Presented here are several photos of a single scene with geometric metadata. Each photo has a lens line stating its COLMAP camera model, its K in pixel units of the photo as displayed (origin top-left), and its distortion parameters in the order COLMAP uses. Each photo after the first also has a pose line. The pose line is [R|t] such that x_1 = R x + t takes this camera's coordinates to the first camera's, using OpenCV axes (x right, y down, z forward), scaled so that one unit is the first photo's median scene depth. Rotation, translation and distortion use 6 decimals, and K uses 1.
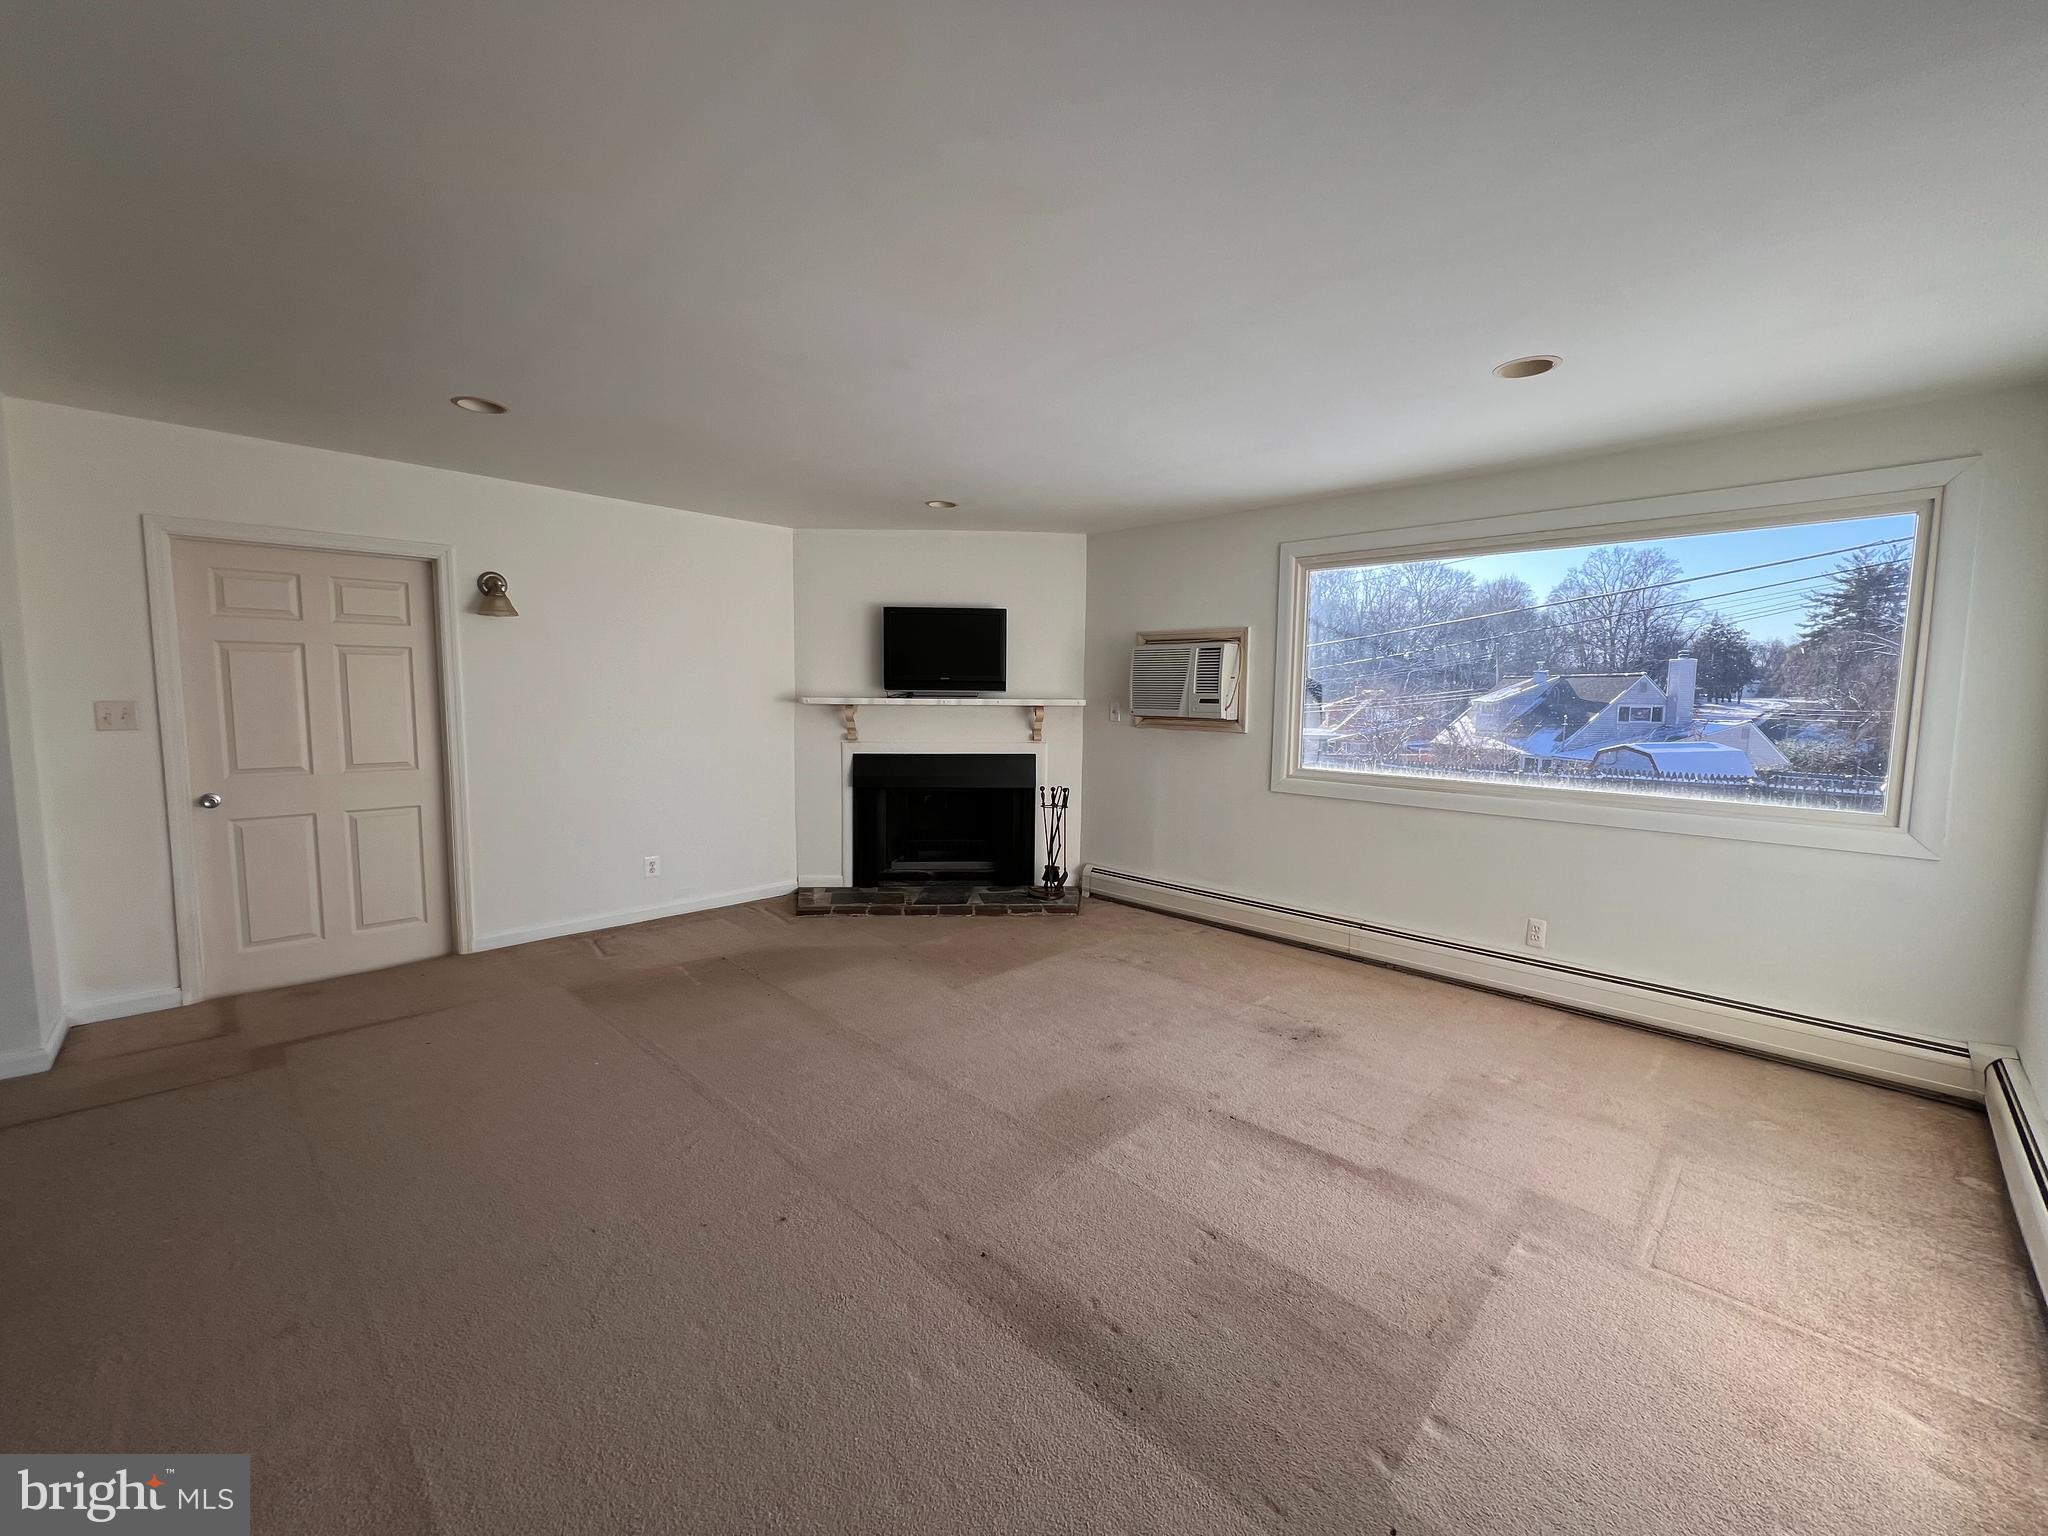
lens RADIAL K [[817.3, 0, 1019.0], [0, 817.3, 763.7], [0, 0, 1]] dist [0.000449, 0.000383]
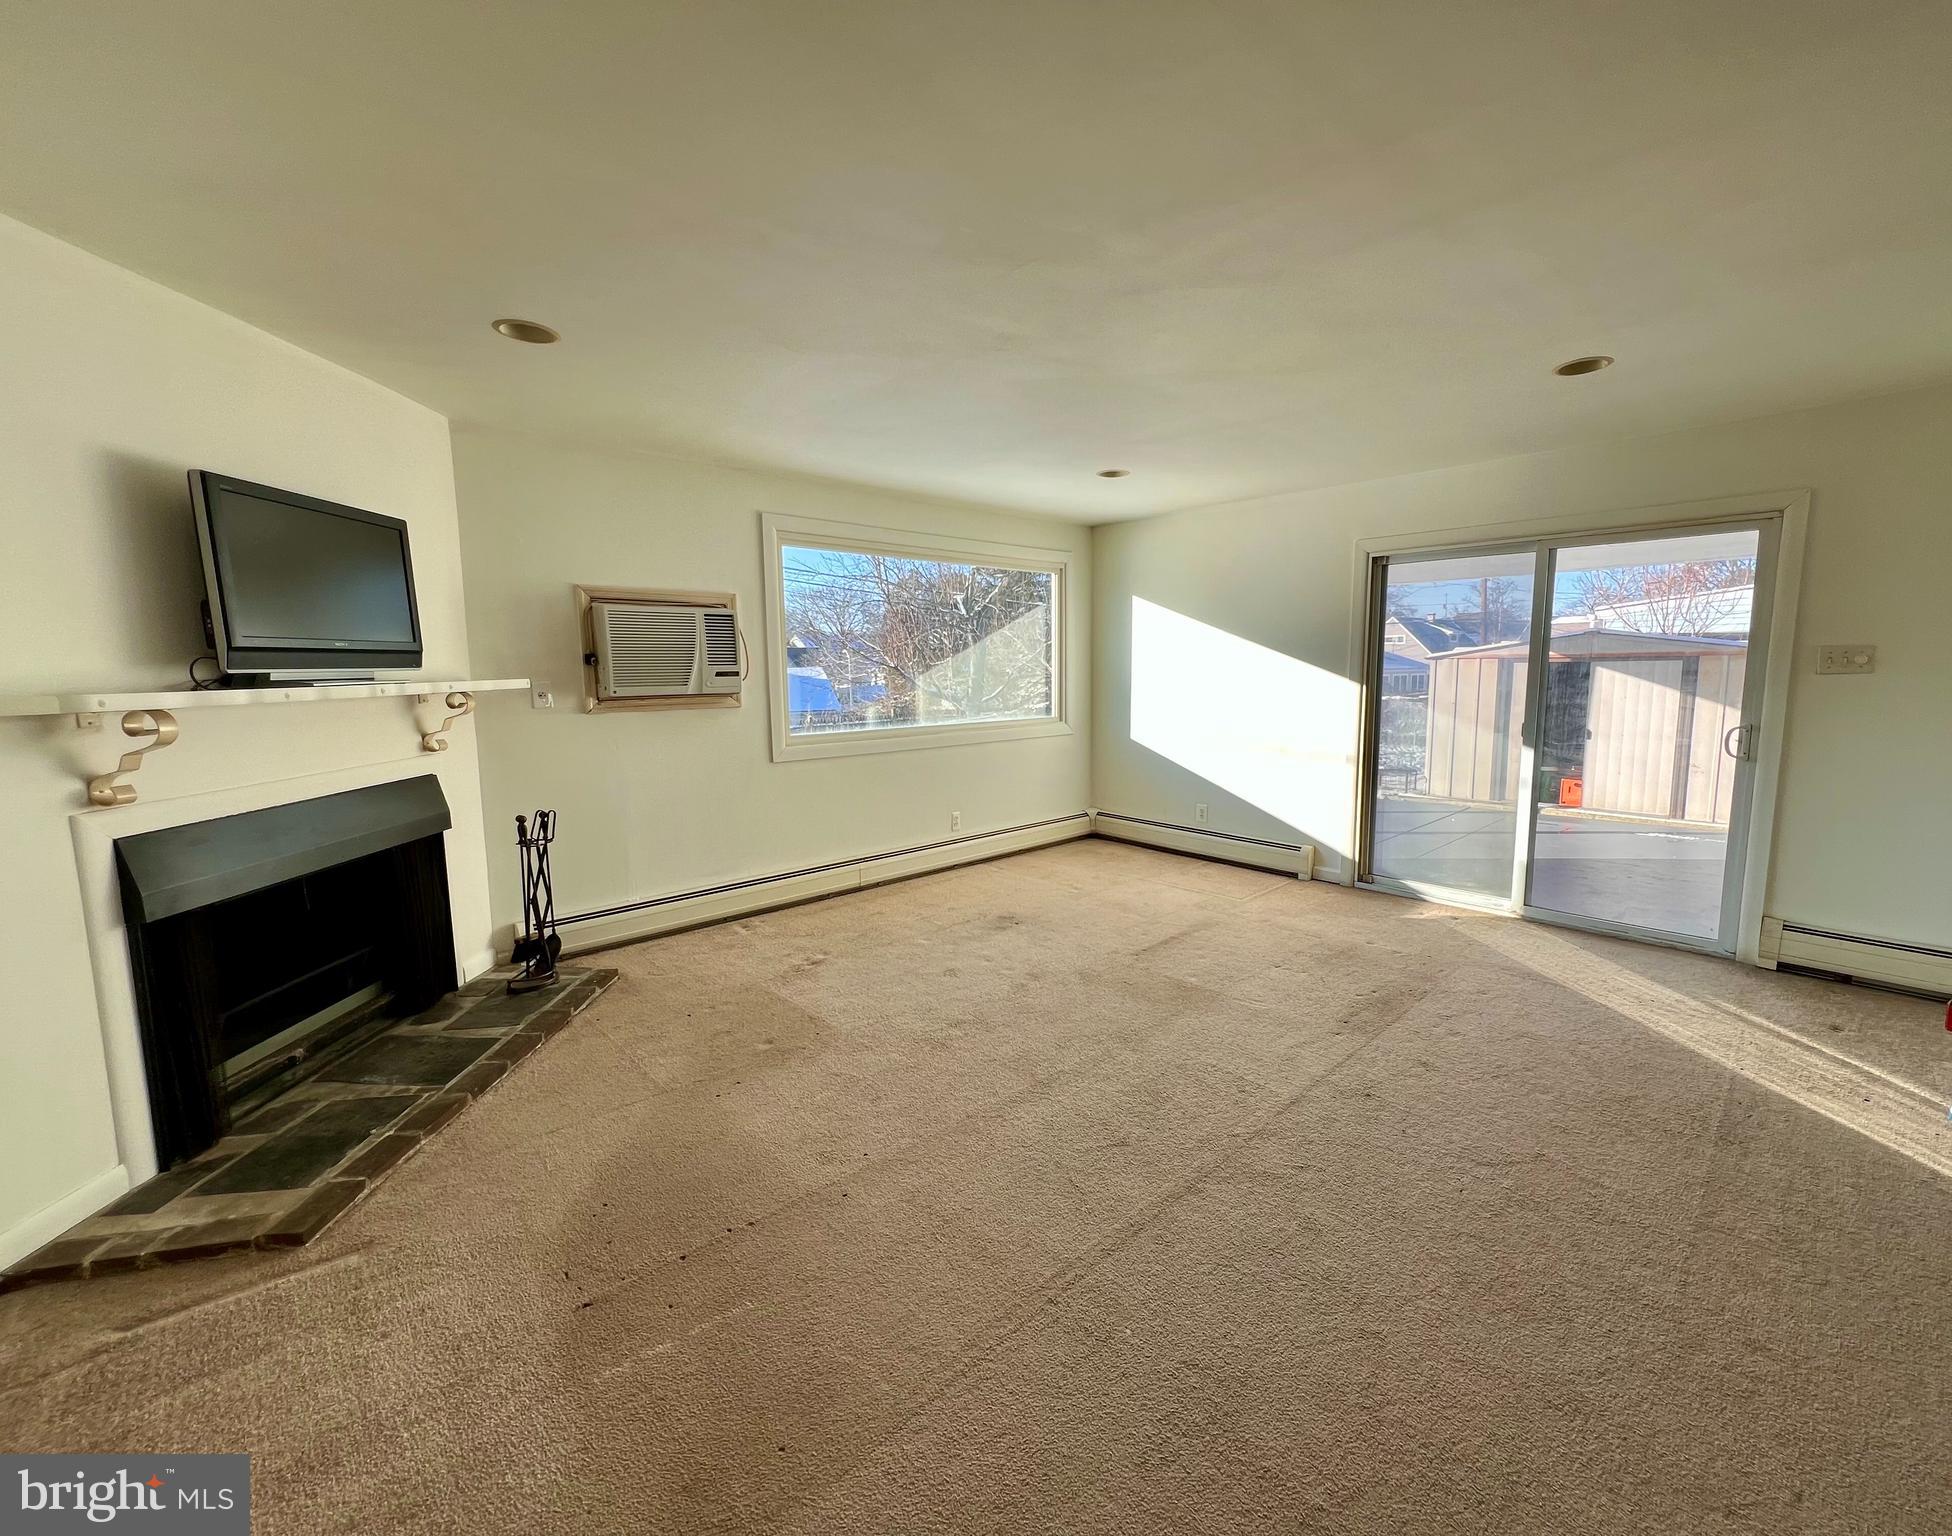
lens RADIAL K [[867.4, 0, 976.0], [0, 867.4, 768.0], [0, 0, 1]] dist [0.000532, 0.000076]
pose [[0.015651, -0.131891, 0.991141, -0.636413], [0.097205, 0.986767, 0.129774, -0.063015], [-0.995141, 0.094313, 0.028264, 0.623603]]
